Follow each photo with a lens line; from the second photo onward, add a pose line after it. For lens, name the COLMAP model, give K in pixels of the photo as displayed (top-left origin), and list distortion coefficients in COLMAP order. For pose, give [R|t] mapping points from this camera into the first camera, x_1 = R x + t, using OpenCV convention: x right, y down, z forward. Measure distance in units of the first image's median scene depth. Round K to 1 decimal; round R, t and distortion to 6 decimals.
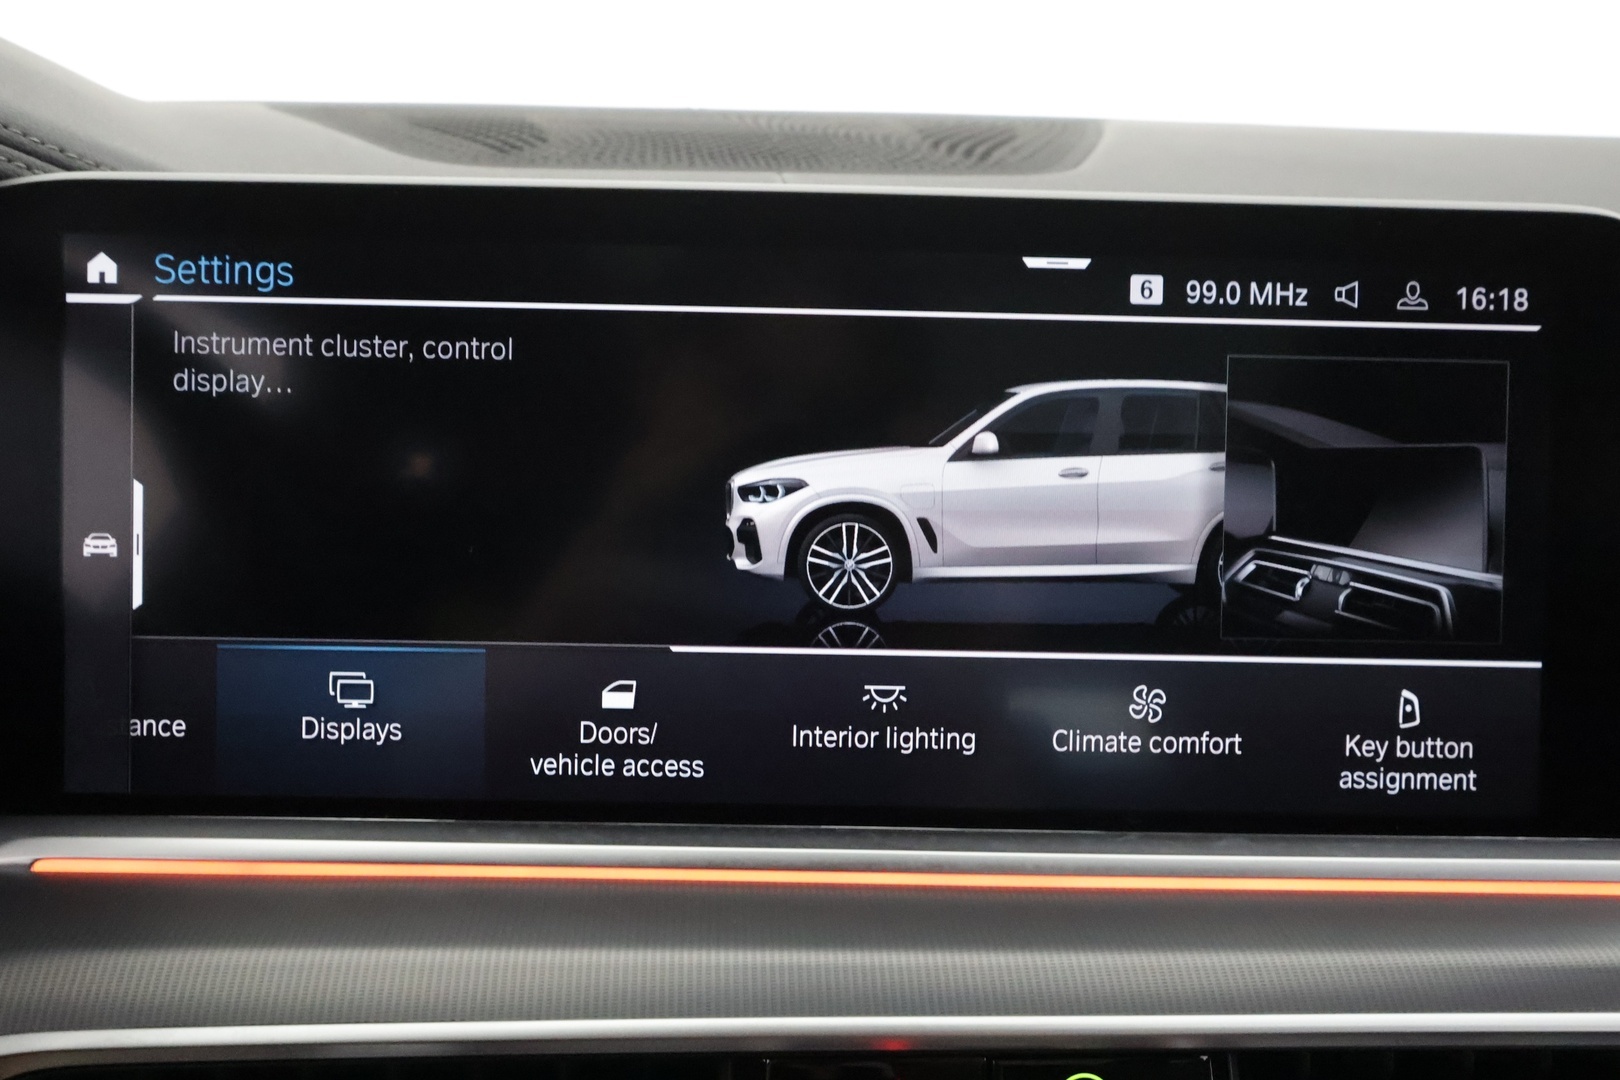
lens RADIAL K [[1289.0, 0, 828.5], [0, 1289.0, 526.2], [0, 0, 1]] dist [0.009663, -0.002250]
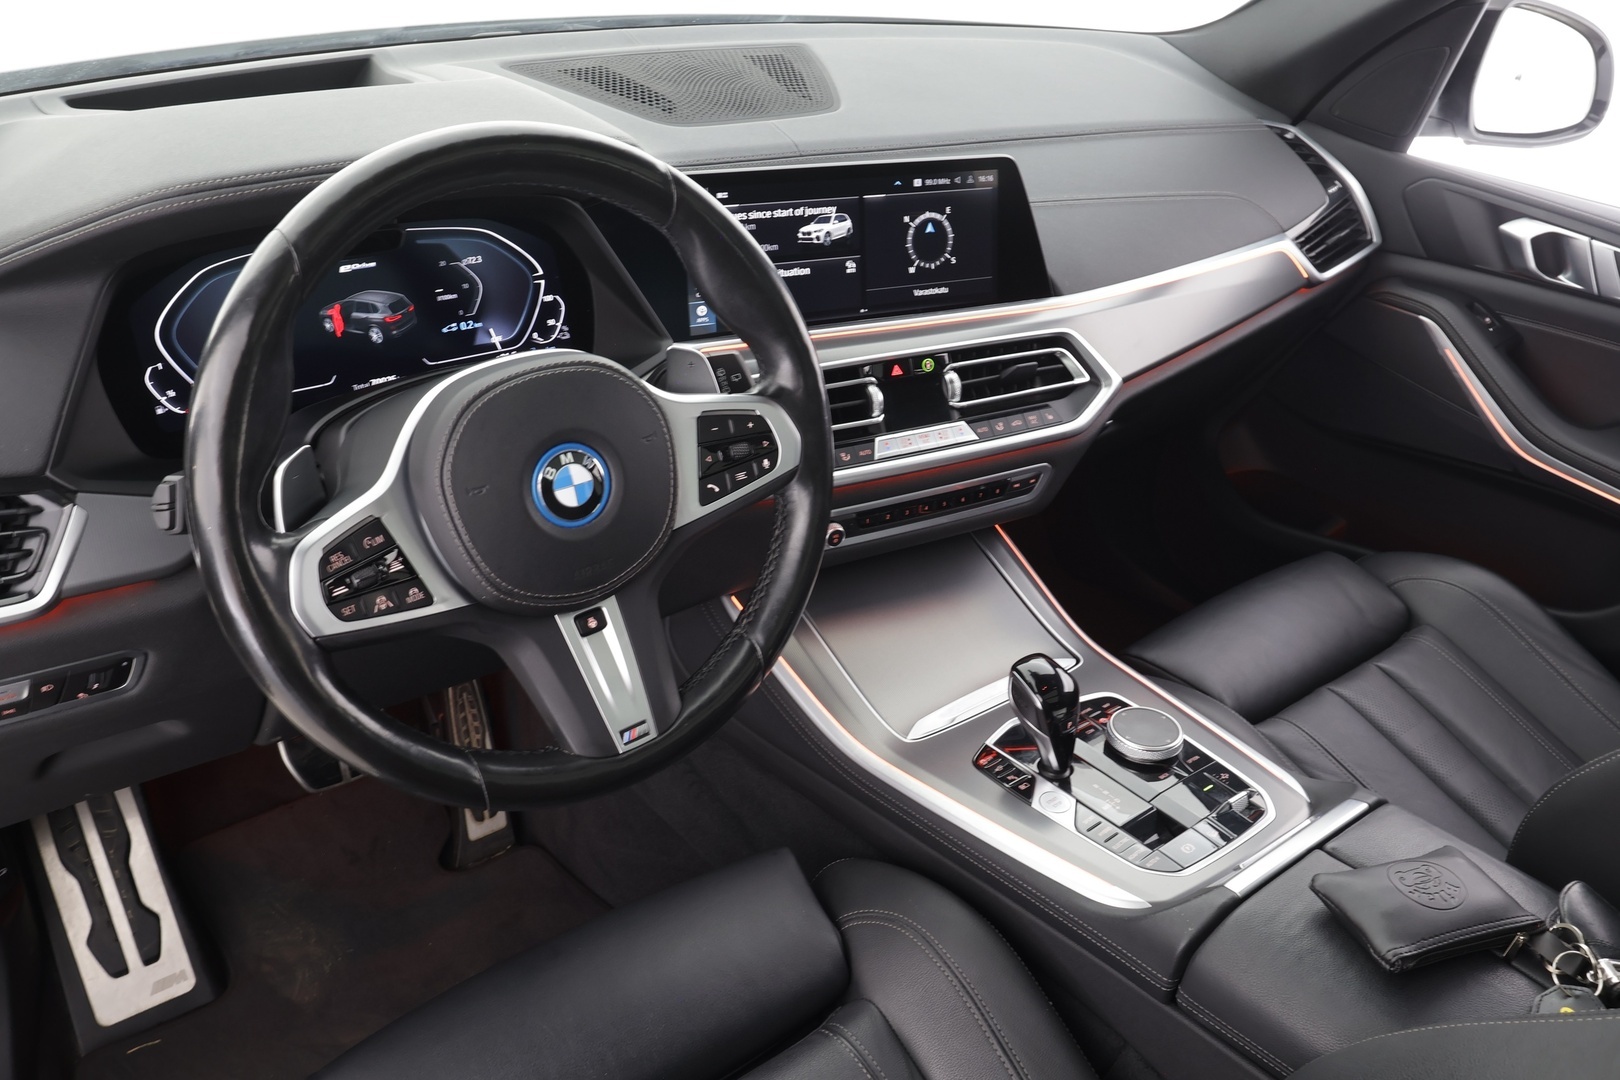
lens RADIAL K [[1289.0, 0, 810.7], [0, 1289.0, 550.1], [0, 0, 1]] dist [0.009663, -0.002250]
pose [[0.885589, -0.194941, 0.421580, -2.057362], [0.068759, 0.952683, 0.296088, -0.310328], [-0.459351, -0.233225, 0.857089, -2.705201]]
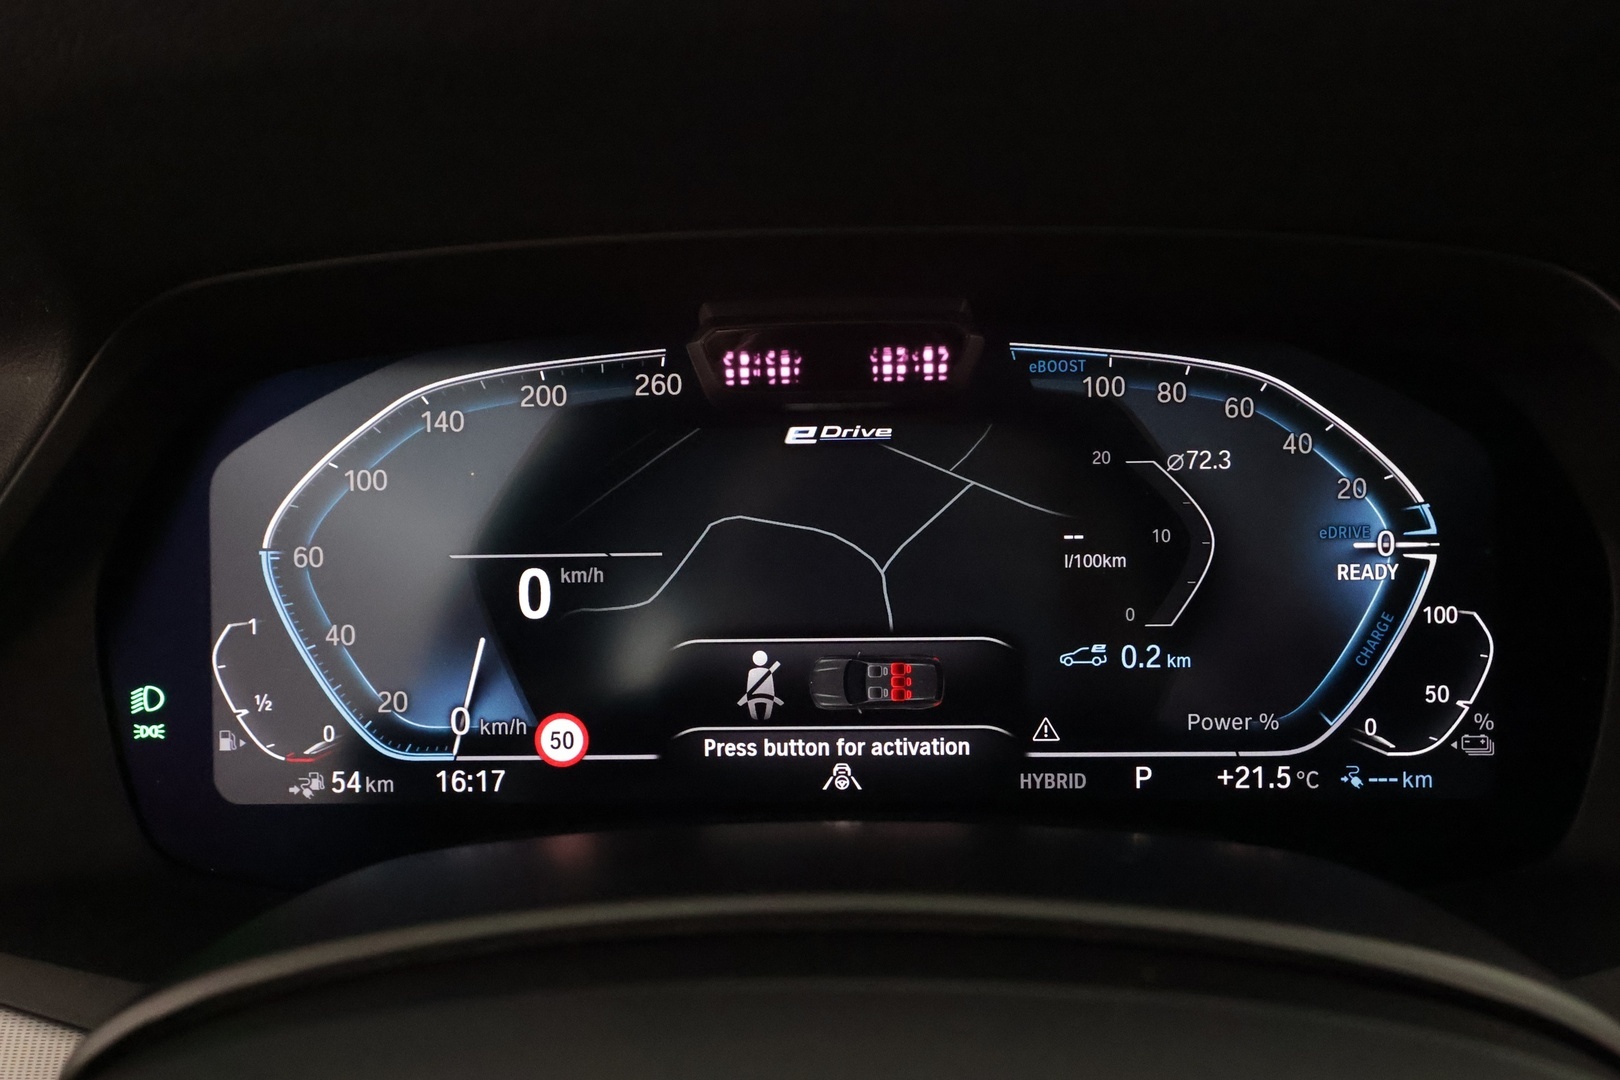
lens RADIAL K [[1289.0, 0, 807.9], [0, 1289.0, 526.4], [0, 0, 1]] dist [0.009663, -0.002250]
pose [[0.978118, 0.037992, -0.204552, -1.319633], [-0.021313, 0.996311, 0.083130, -0.107631], [0.206956, -0.076951, 0.975319, -0.166013]]
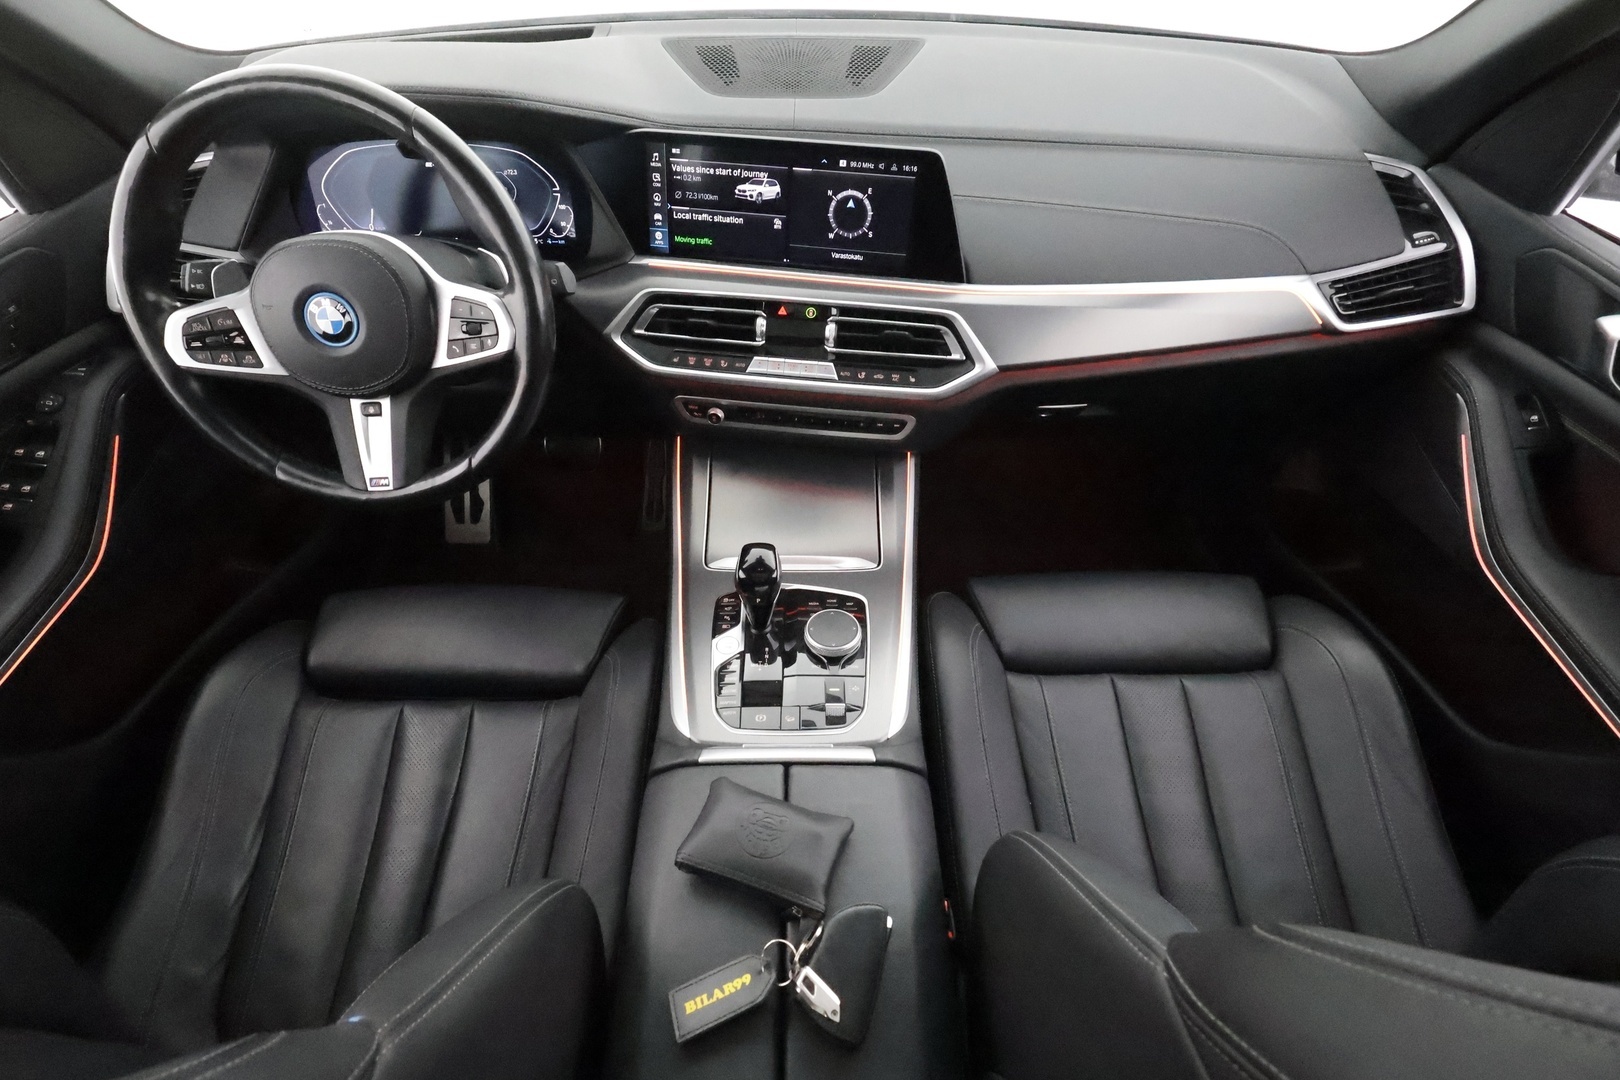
lens RADIAL K [[760.1, 0, 802.7], [0, 760.1, 545.3], [0, 0, 1]] dist [0.003565, 0.002969]
pose [[0.983678, 0.119610, -0.134428, 0.683760], [-0.040468, 0.875000, 0.482428, -0.309224], [0.175328, -0.469114, 0.865559, -2.413198]]
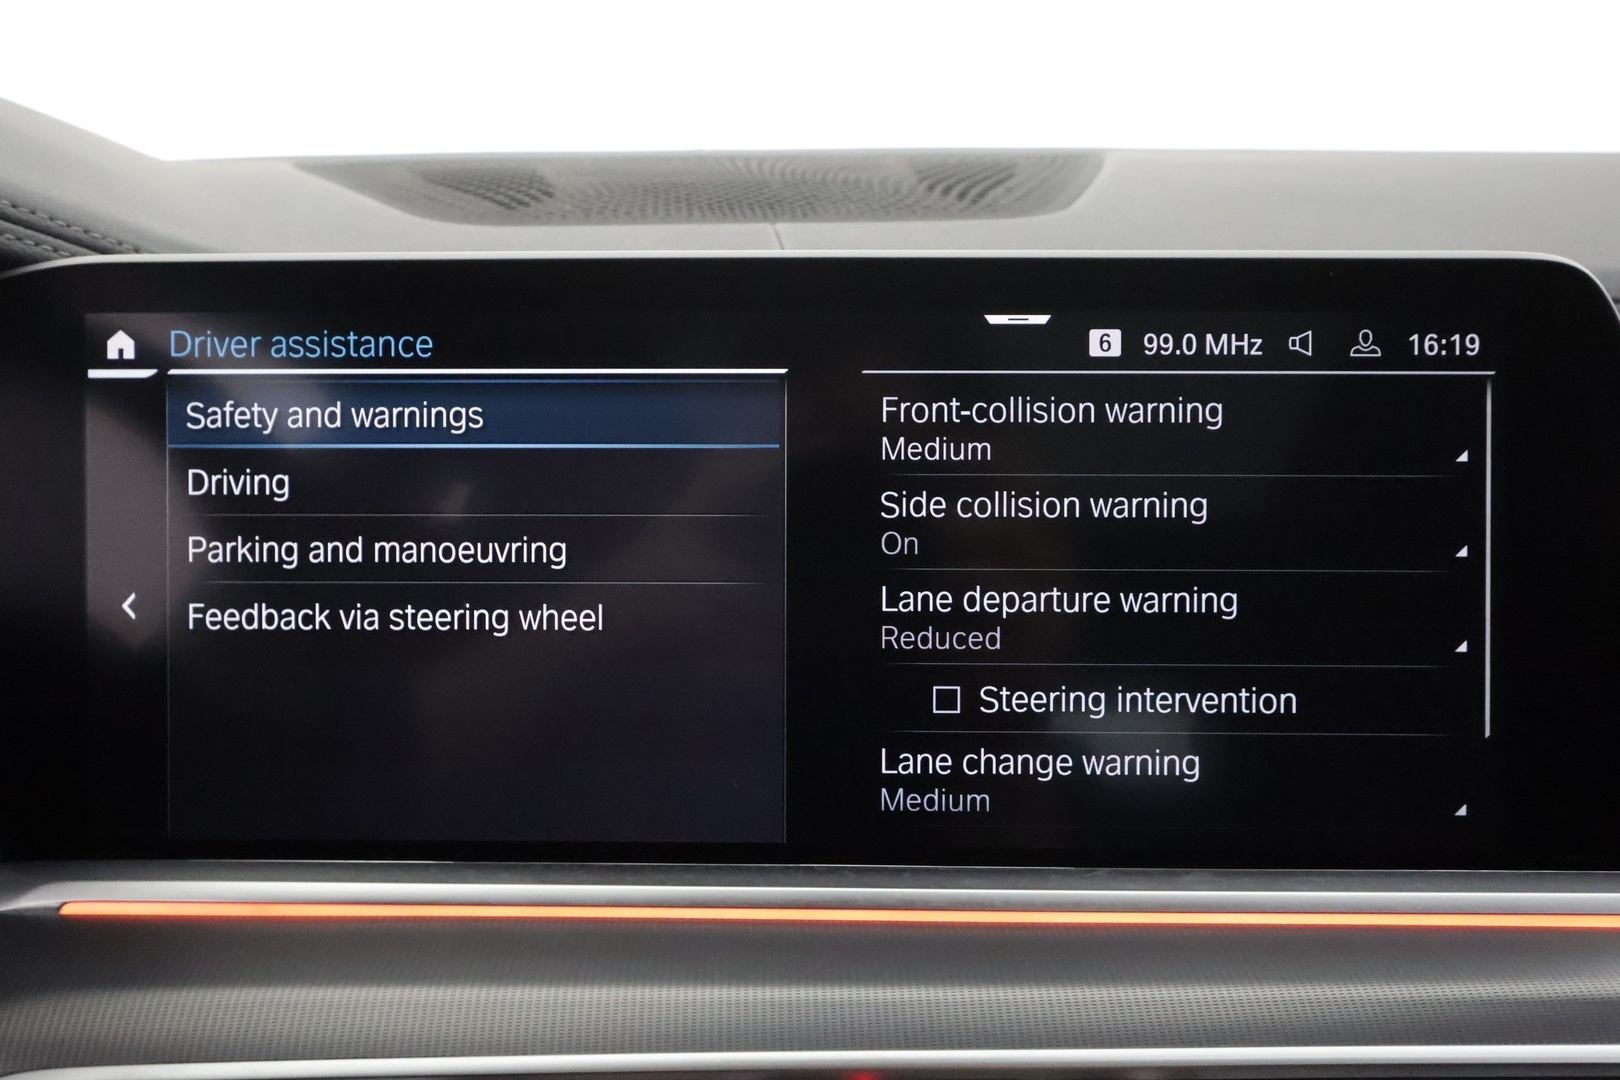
lens RADIAL K [[1289.0, 0, 824.2], [0, 1289.0, 521.8], [0, 0, 1]] dist [0.009663, -0.002250]
pose [[0.999191, -0.017802, -0.036065, 0.055198], [0.017232, 0.999723, -0.016048, -0.026646], [0.036340, 0.015413, 0.999221, -0.043870]]
